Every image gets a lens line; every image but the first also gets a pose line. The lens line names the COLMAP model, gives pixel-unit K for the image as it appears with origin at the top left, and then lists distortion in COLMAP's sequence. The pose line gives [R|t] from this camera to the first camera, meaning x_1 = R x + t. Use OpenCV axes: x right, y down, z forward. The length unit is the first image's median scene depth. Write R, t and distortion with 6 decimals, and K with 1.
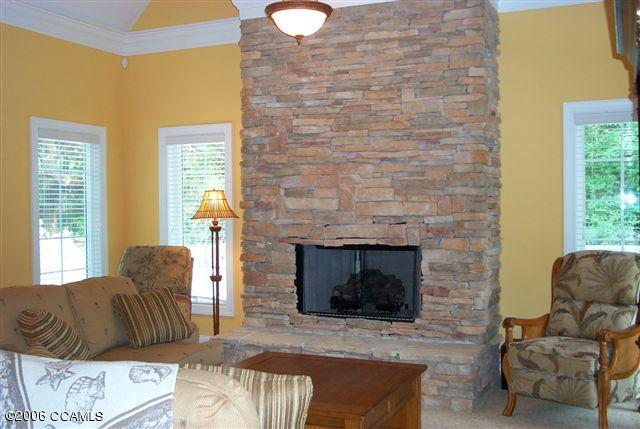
lens RADIAL K [[697.0, 0, 325.5], [0, 697.0, 212.1], [0, 0, 1]] dist [-0.060805, 0.000000]
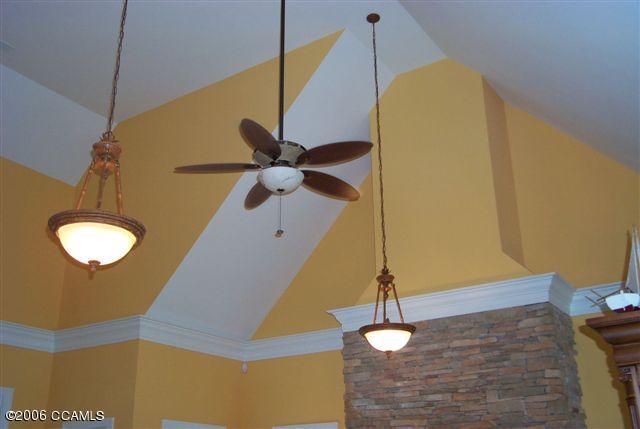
lens RADIAL K [[697.0, 0, 321.2], [0, 697.0, 210.1], [0, 0, 1]] dist [-0.060805, 0.000000]
pose [[0.984921, -0.066705, -0.159627, 0.044432], [-0.001330, 0.919732, -0.392545, -0.008667], [0.172999, 0.386838, 0.905775, -0.150587]]
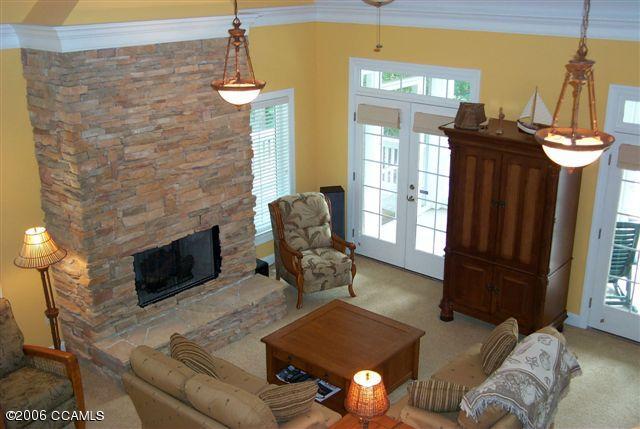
lens RADIAL K [[697.0, 0, 318.8], [0, 697.0, 213.7], [0, 0, 1]] dist [-0.060805, 0.000000]
pose [[0.293355, -0.308690, 0.904795, -0.995498], [0.012671, 0.947607, 0.319188, -0.388802], [-0.955920, -0.082171, 0.281897, 0.414147]]
